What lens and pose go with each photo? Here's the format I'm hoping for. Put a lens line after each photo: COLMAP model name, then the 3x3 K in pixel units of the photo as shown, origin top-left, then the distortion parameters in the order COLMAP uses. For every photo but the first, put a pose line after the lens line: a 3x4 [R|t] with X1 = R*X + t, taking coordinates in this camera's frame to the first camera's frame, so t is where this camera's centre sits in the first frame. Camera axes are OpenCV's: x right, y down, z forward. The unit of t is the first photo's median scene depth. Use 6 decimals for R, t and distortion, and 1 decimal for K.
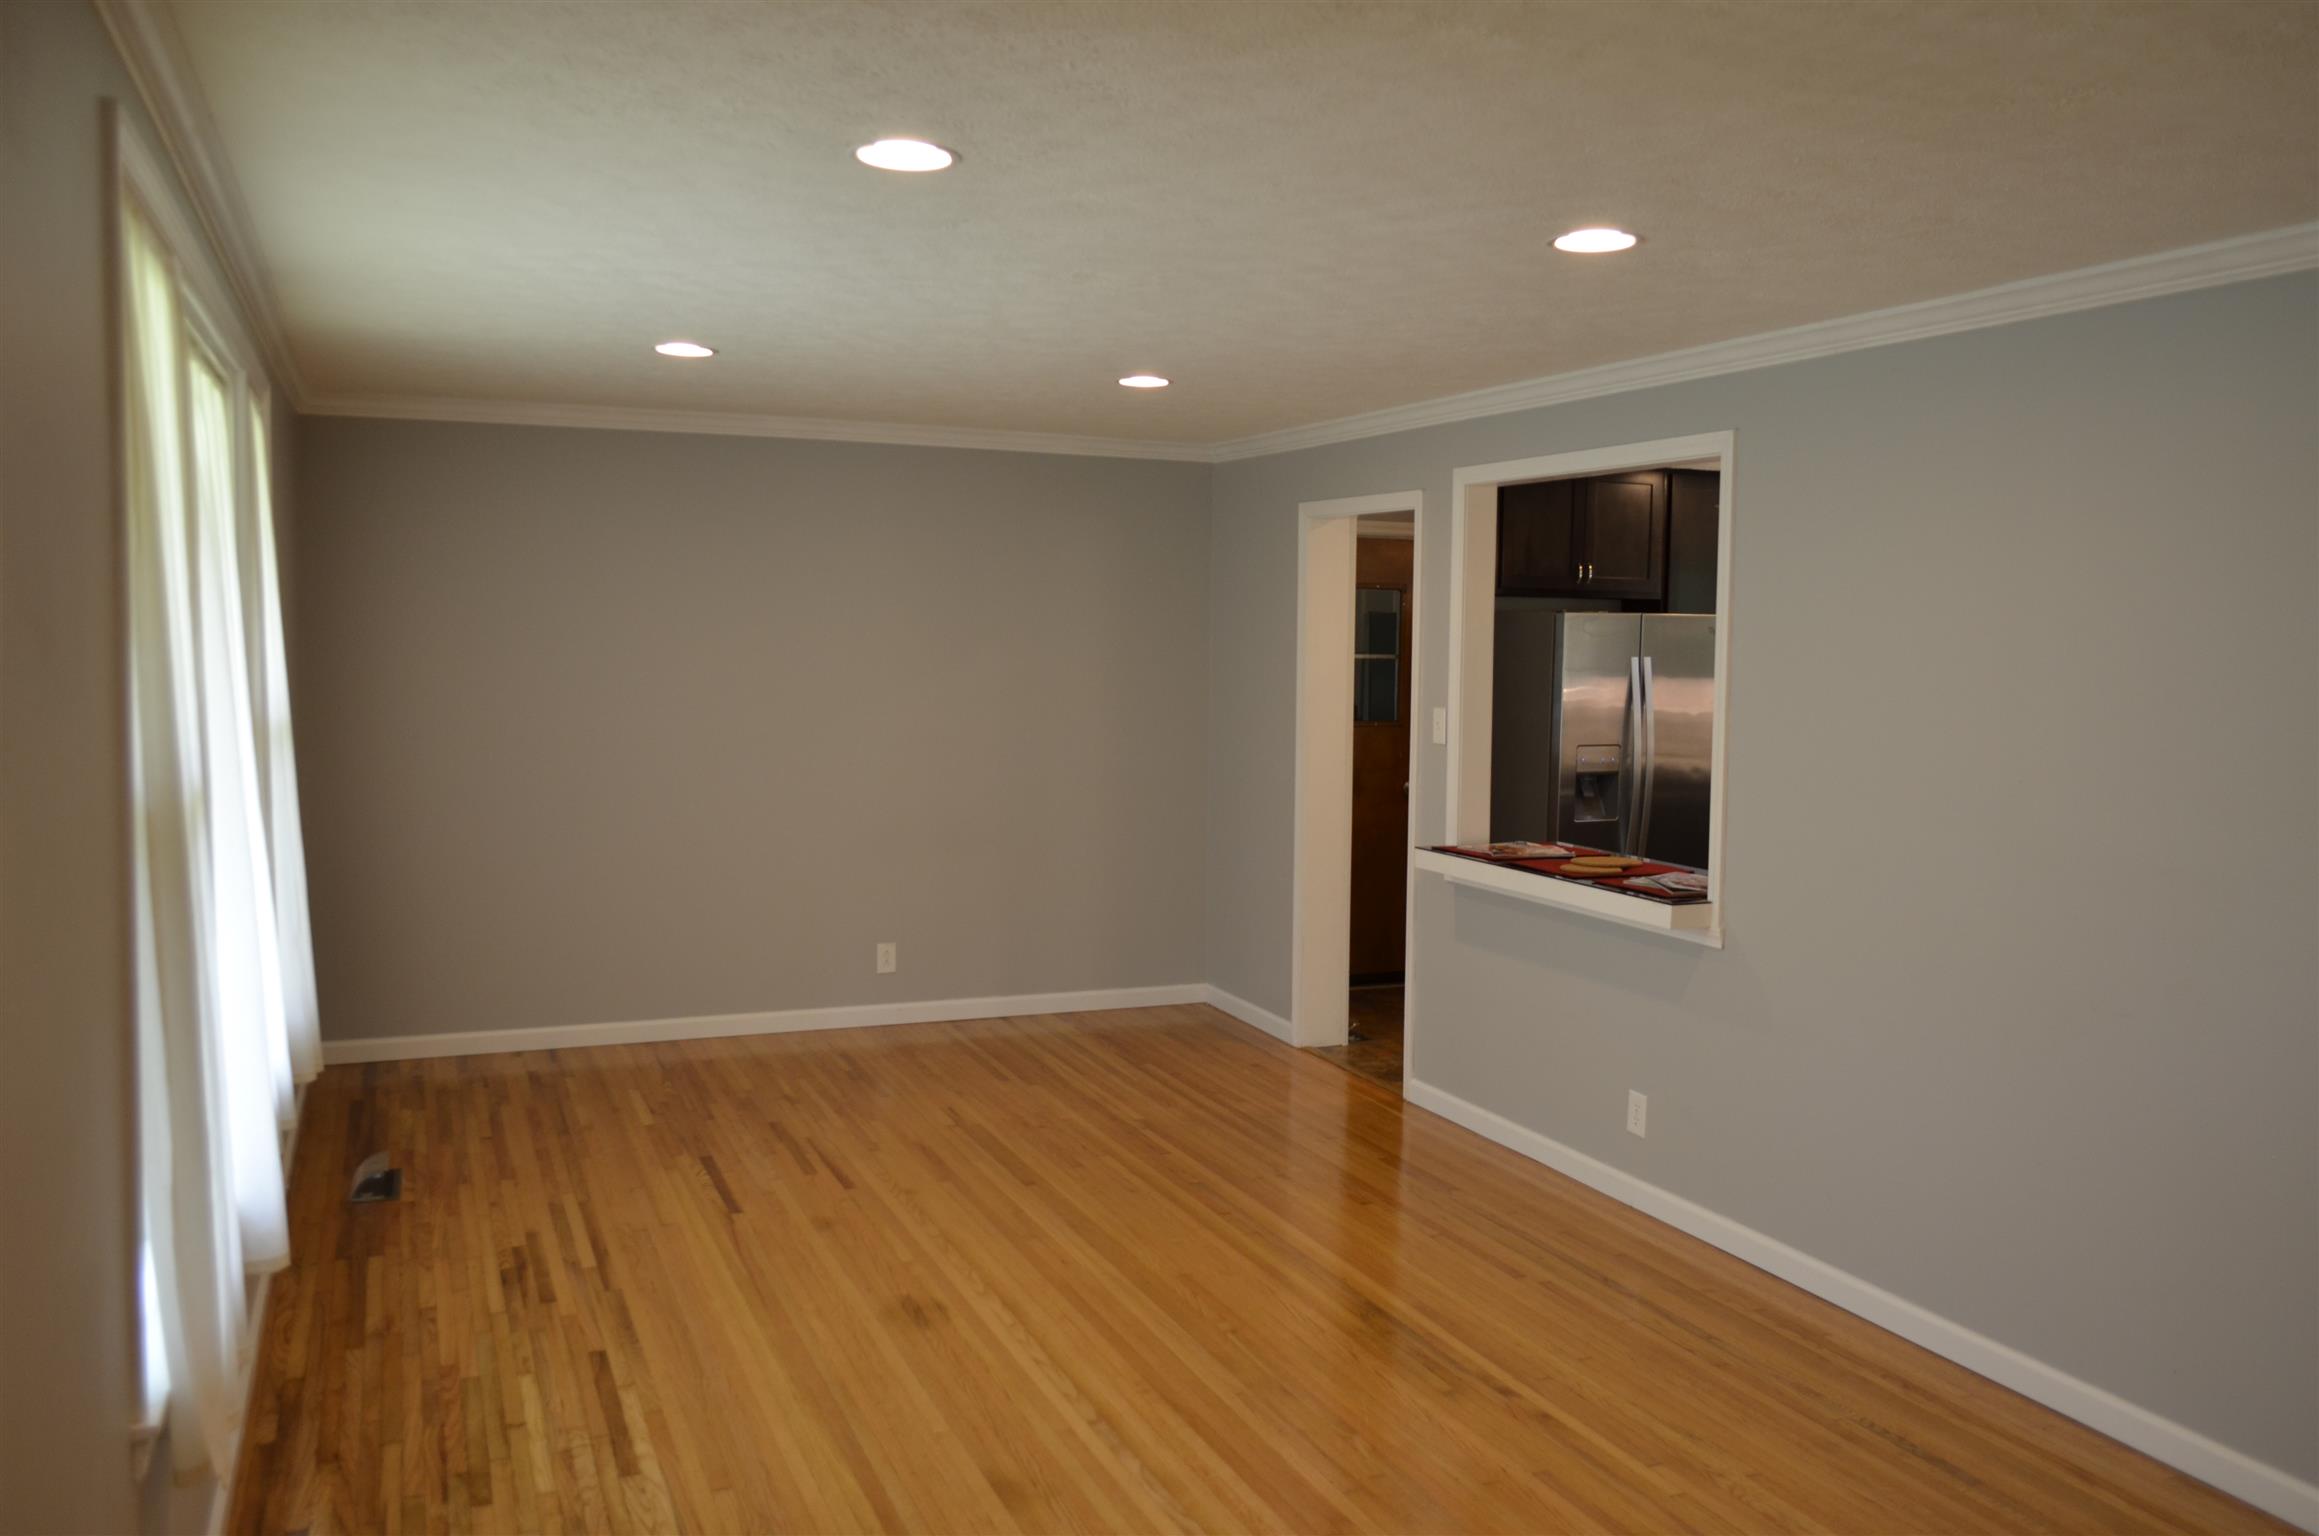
lens RADIAL K [[1803.3, 0, 1164.5], [0, 1803.3, 765.5], [0, 0, 1]] dist [-0.015142, 0.004810]
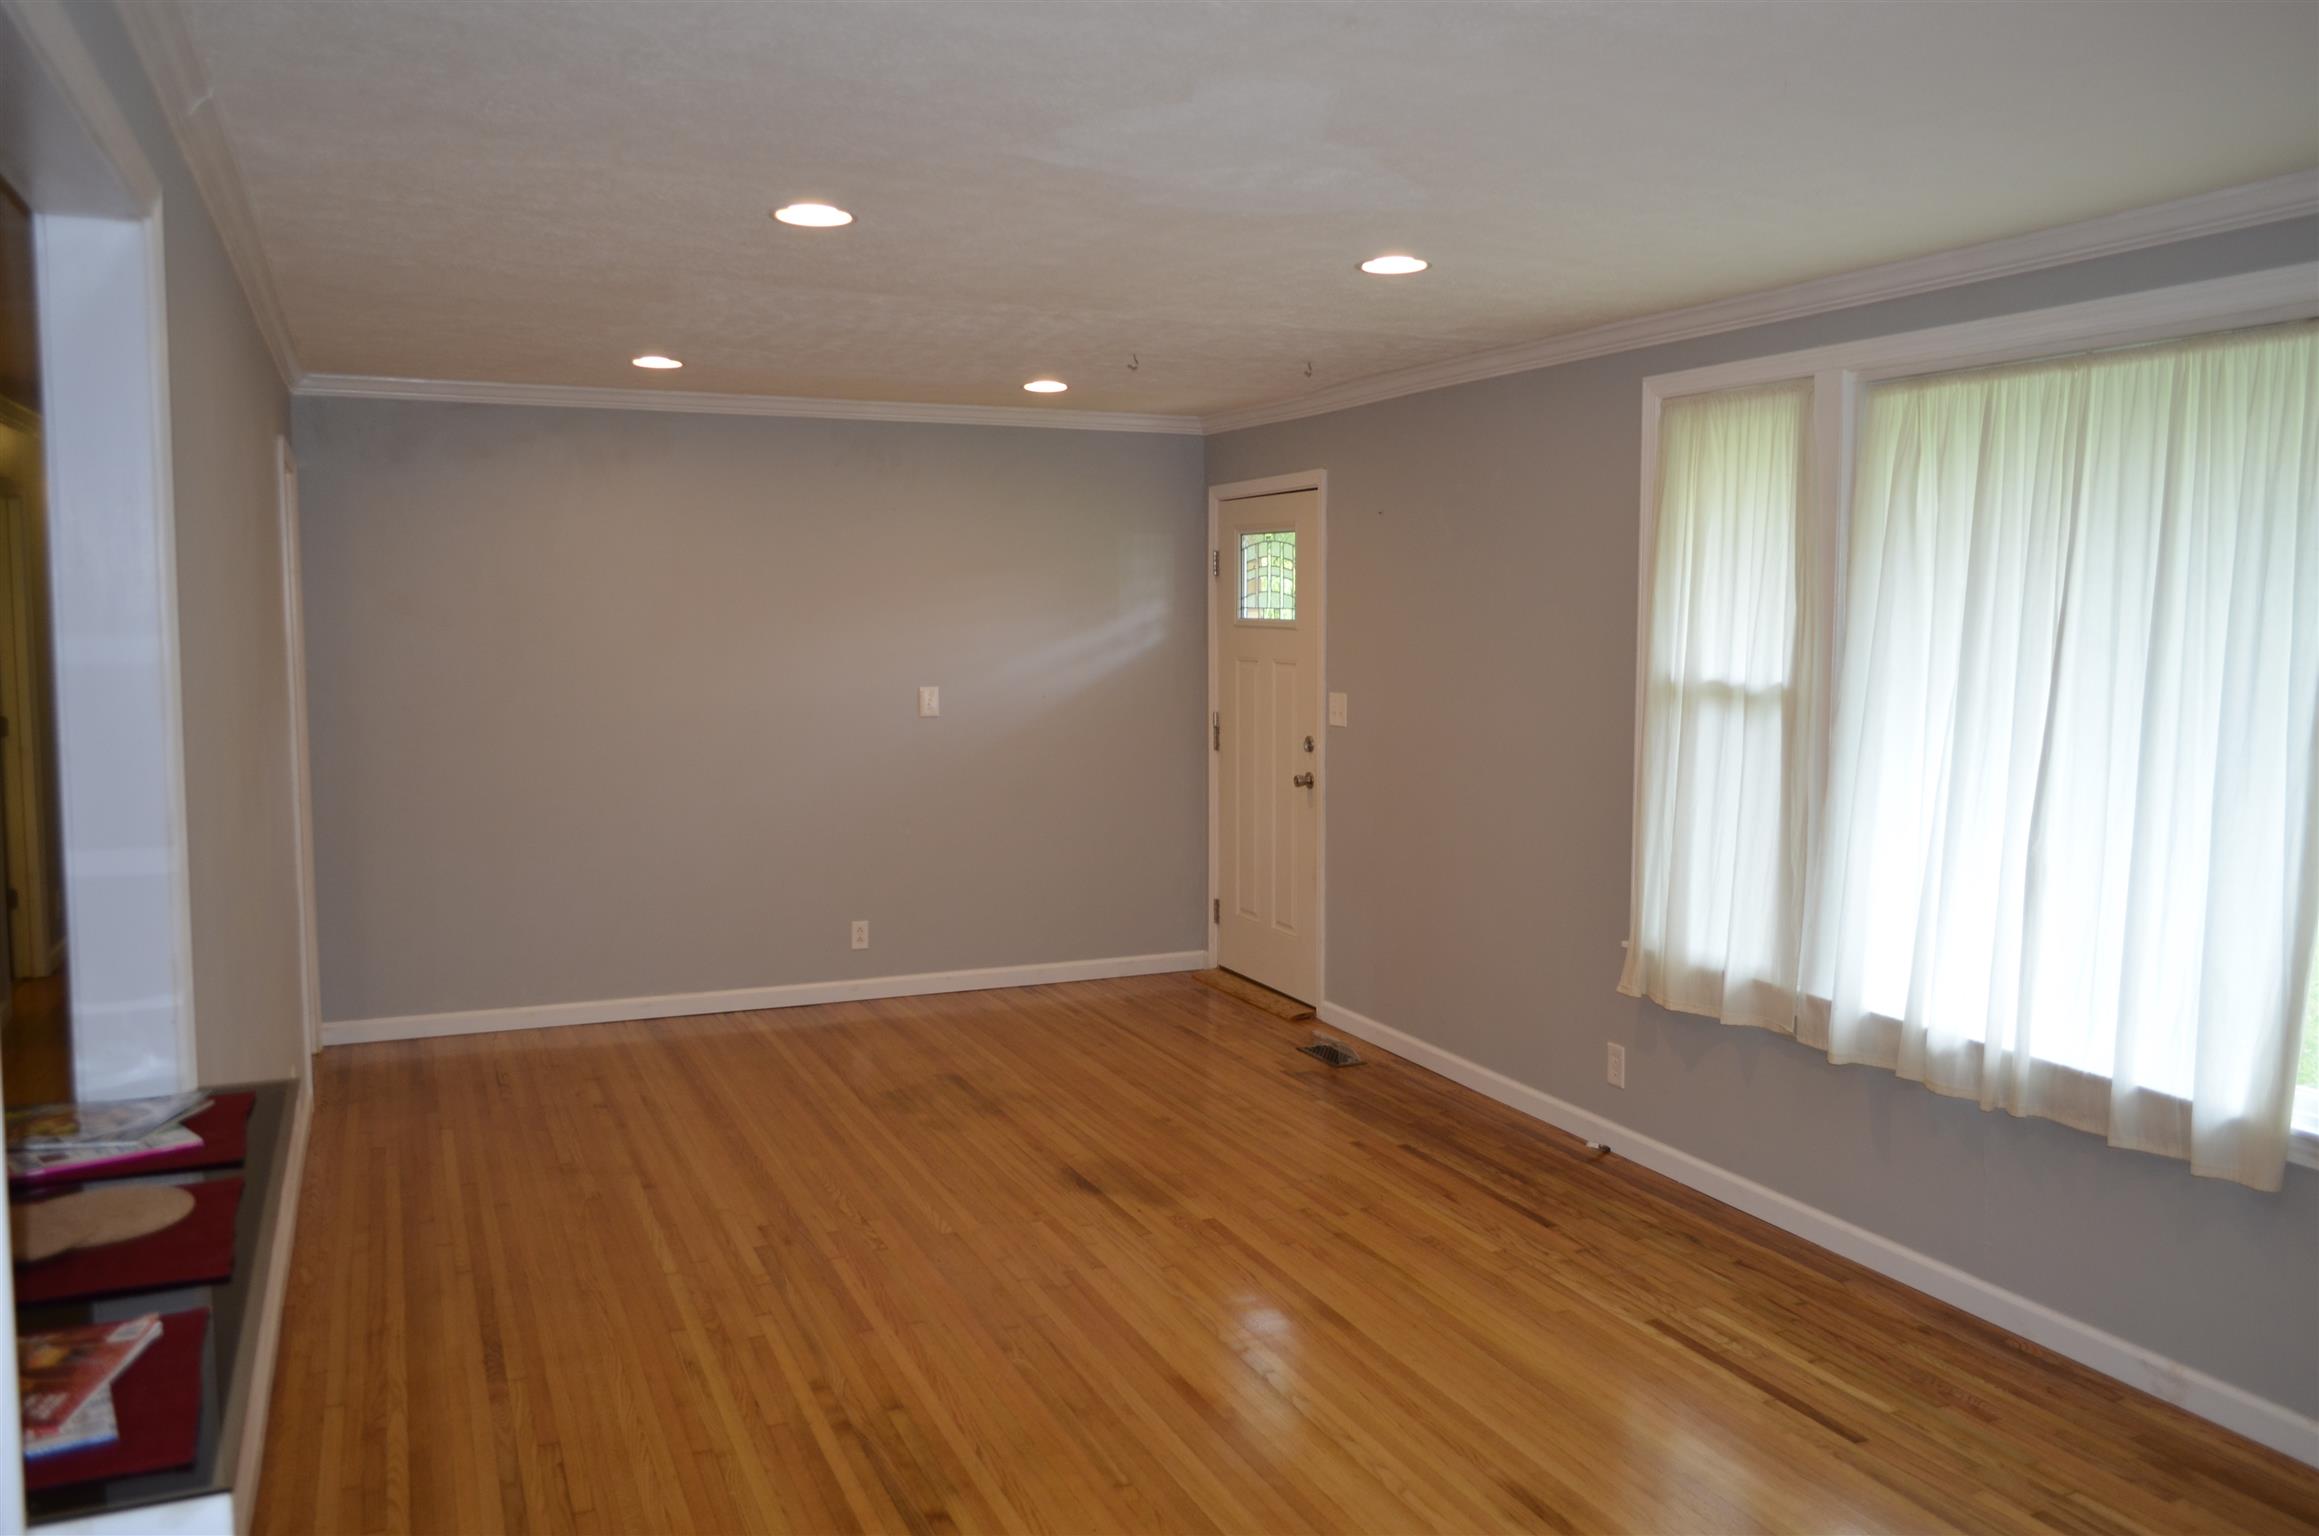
lens RADIAL K [[1803.3, 0, 1164.5], [0, 1803.3, 765.5], [0, 0, 1]] dist [-0.015142, 0.004810]
pose [[-0.999832, -0.016644, -0.007620, 0.033869], [-0.017689, 0.985604, 0.168141, -0.145088], [0.004711, 0.168248, -0.985733, 1.959395]]
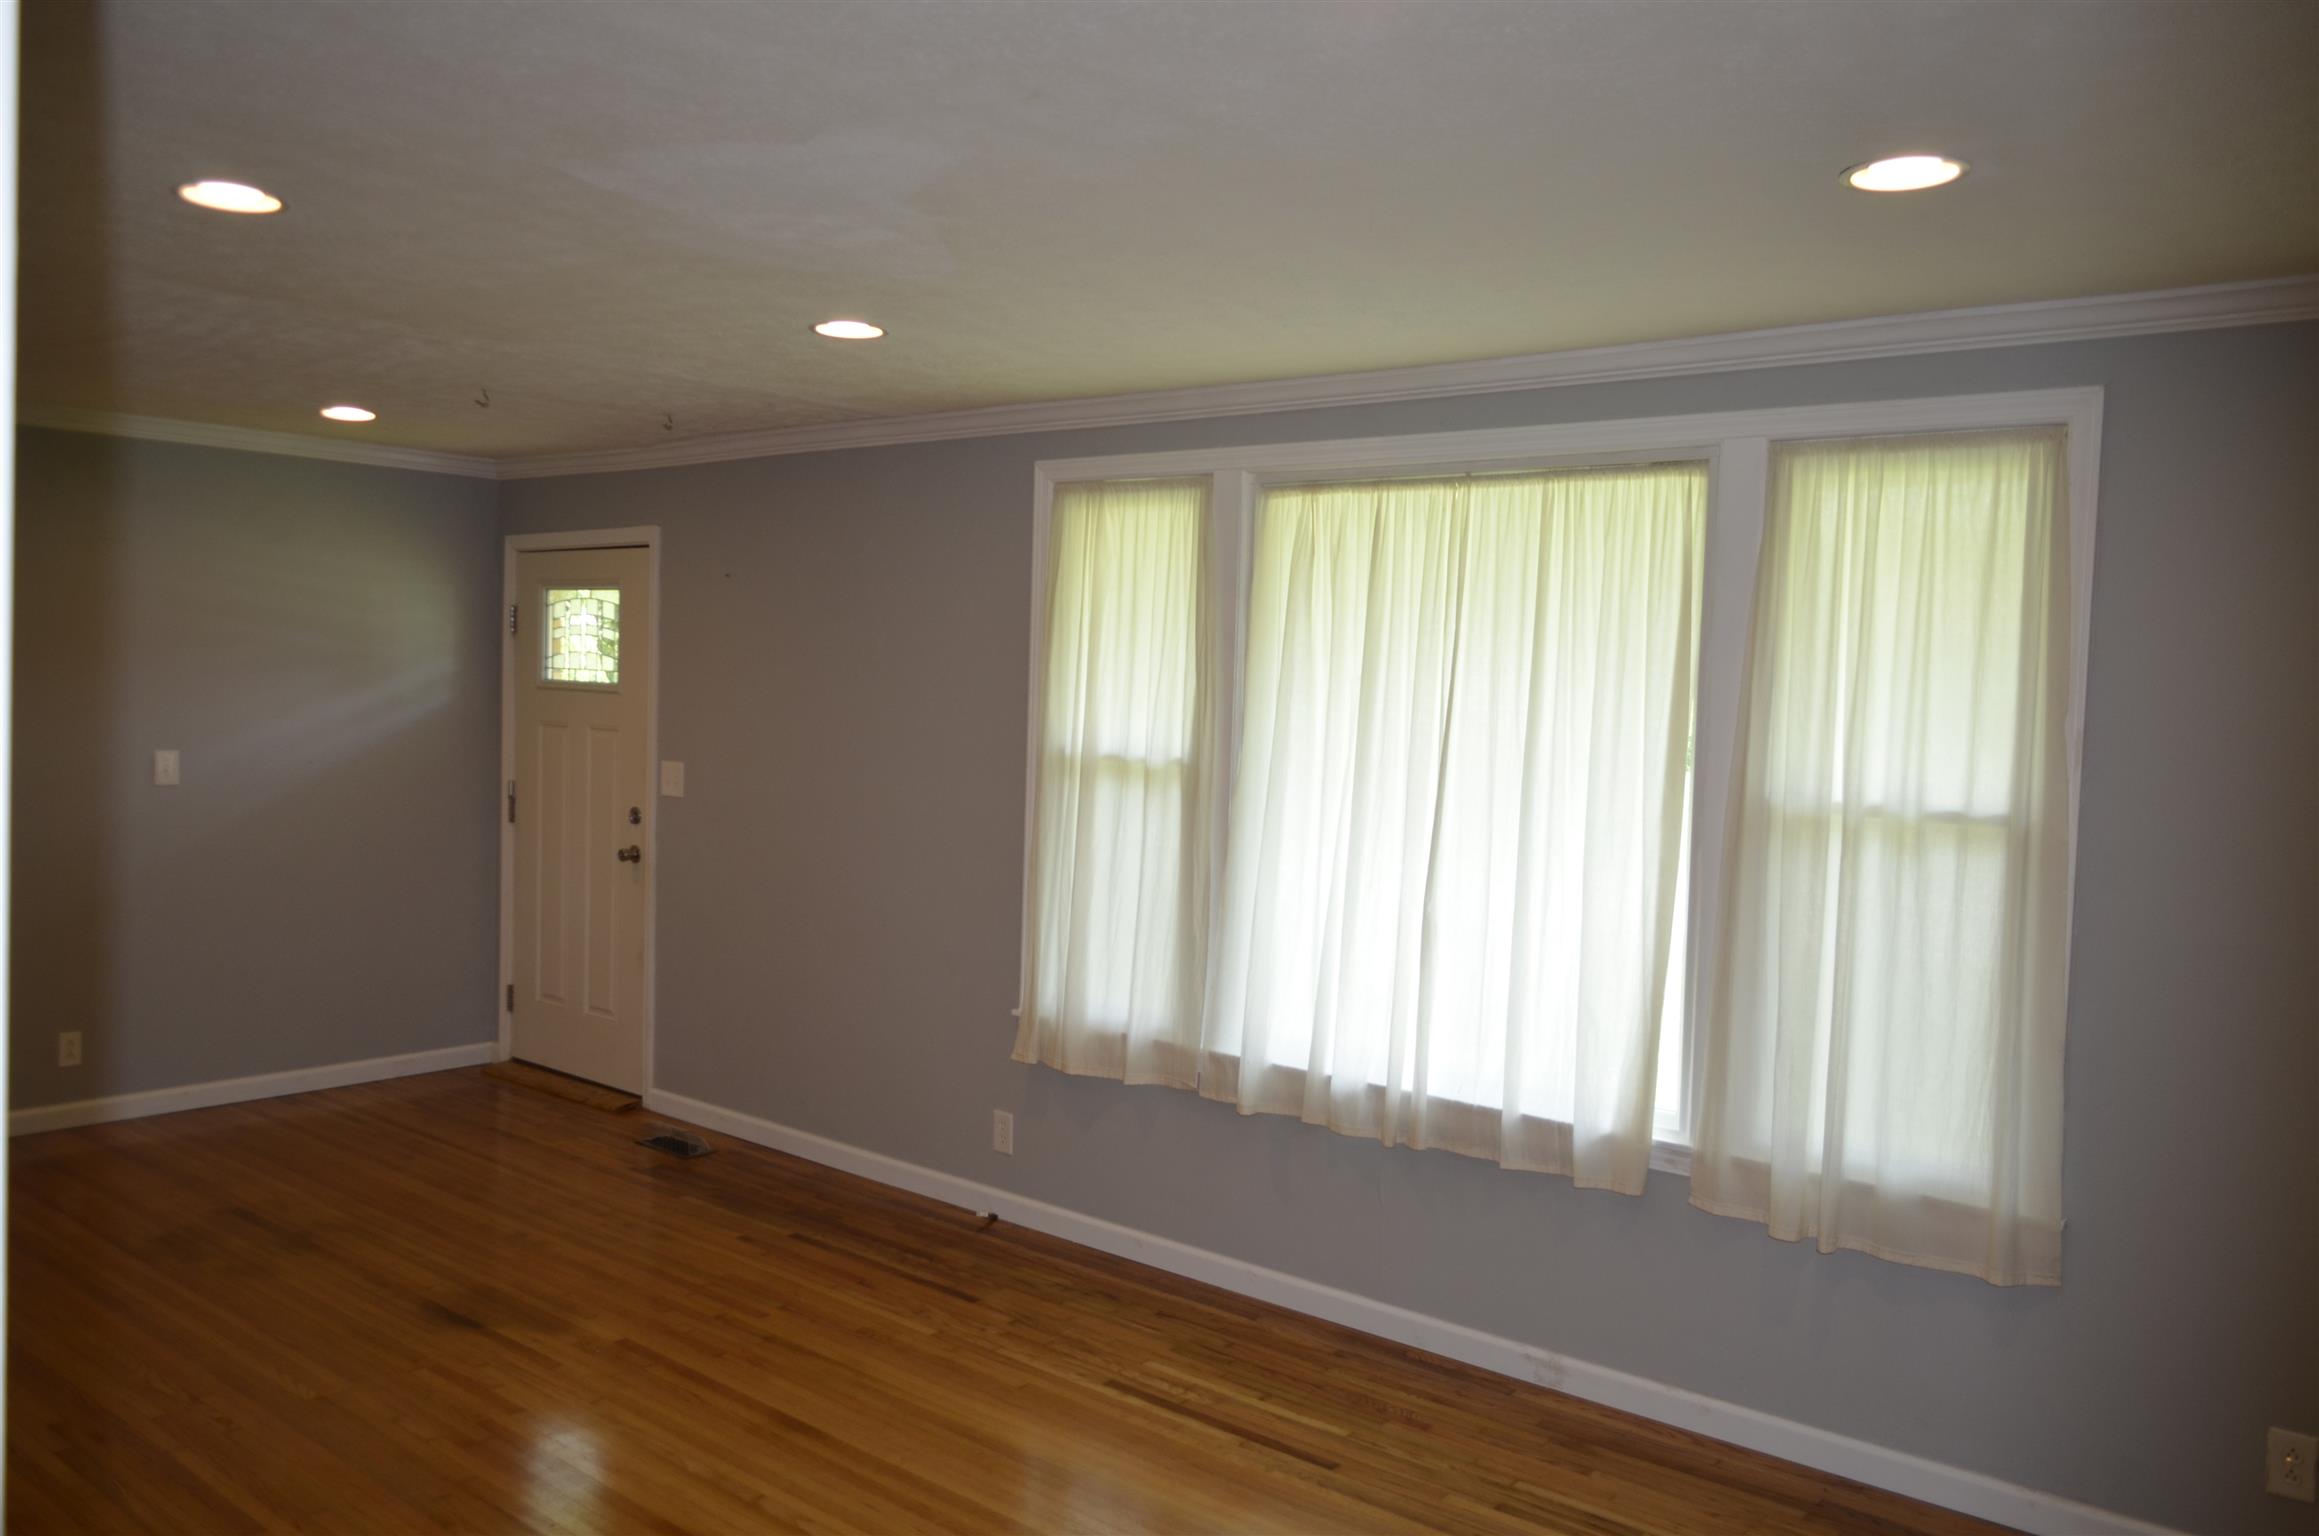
lens RADIAL K [[1803.3, 0, 1164.5], [0, 1803.3, 765.5], [0, 0, 1]] dist [-0.015142, 0.004810]
pose [[-0.890471, -0.021553, -0.454529, 0.210245], [-0.080567, 0.990564, 0.110870, -0.140024], [0.447850, 0.135346, -0.883805, 1.891425]]
